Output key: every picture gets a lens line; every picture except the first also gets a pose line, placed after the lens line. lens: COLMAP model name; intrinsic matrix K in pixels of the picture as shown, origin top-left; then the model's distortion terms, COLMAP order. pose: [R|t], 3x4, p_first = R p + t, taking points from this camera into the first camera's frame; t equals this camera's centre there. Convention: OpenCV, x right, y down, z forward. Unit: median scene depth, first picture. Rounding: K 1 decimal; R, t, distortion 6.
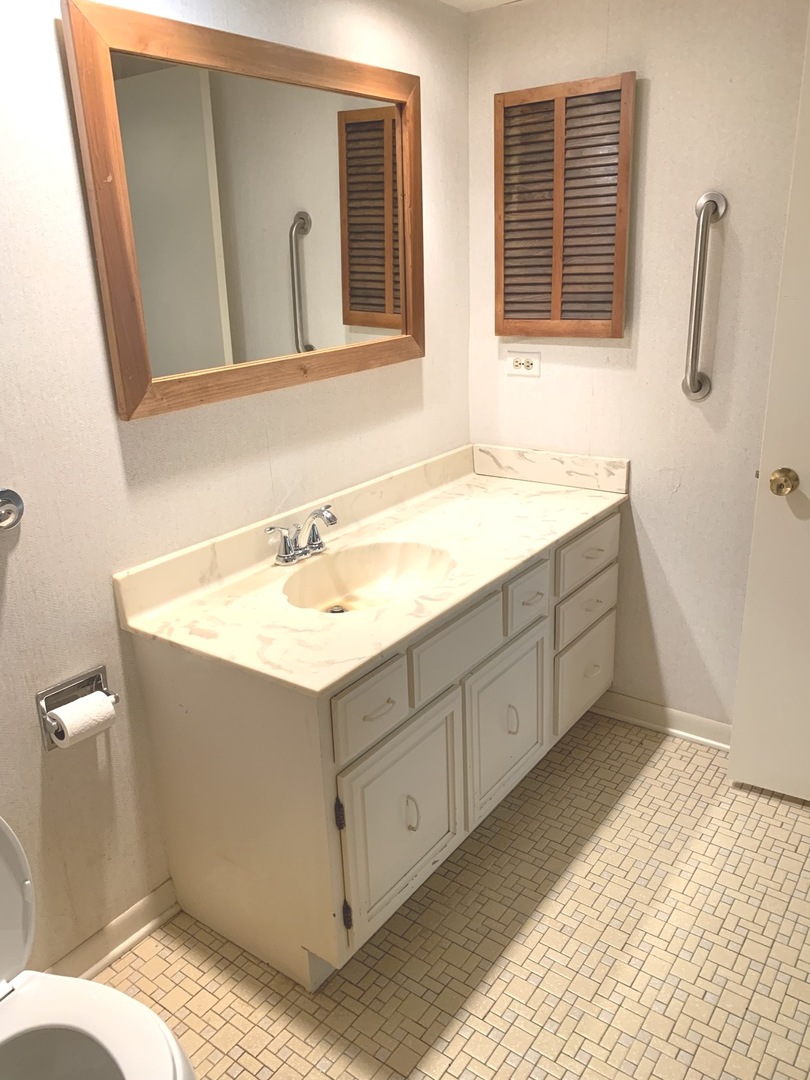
lens RADIAL K [[828.9, 0, 406.9], [0, 828.9, 540.5], [0, 0, 1]] dist [0.033820, -0.035418]
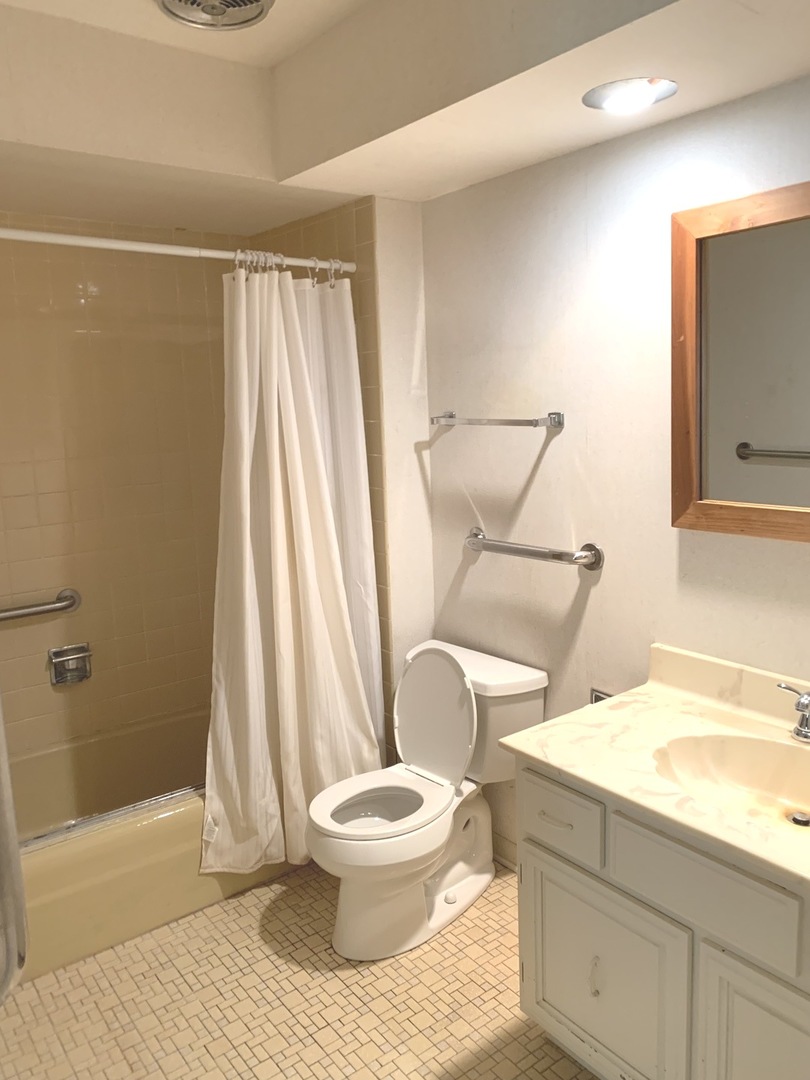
lens RADIAL K [[828.9, 0, 409.0], [0, 828.9, 537.7], [0, 0, 1]] dist [0.033820, -0.035418]
pose [[-0.280347, 0.212119, -0.936168, 0.870069], [-0.272573, 0.917540, 0.289523, -0.357305], [0.920386, 0.336341, -0.199412, 0.848374]]
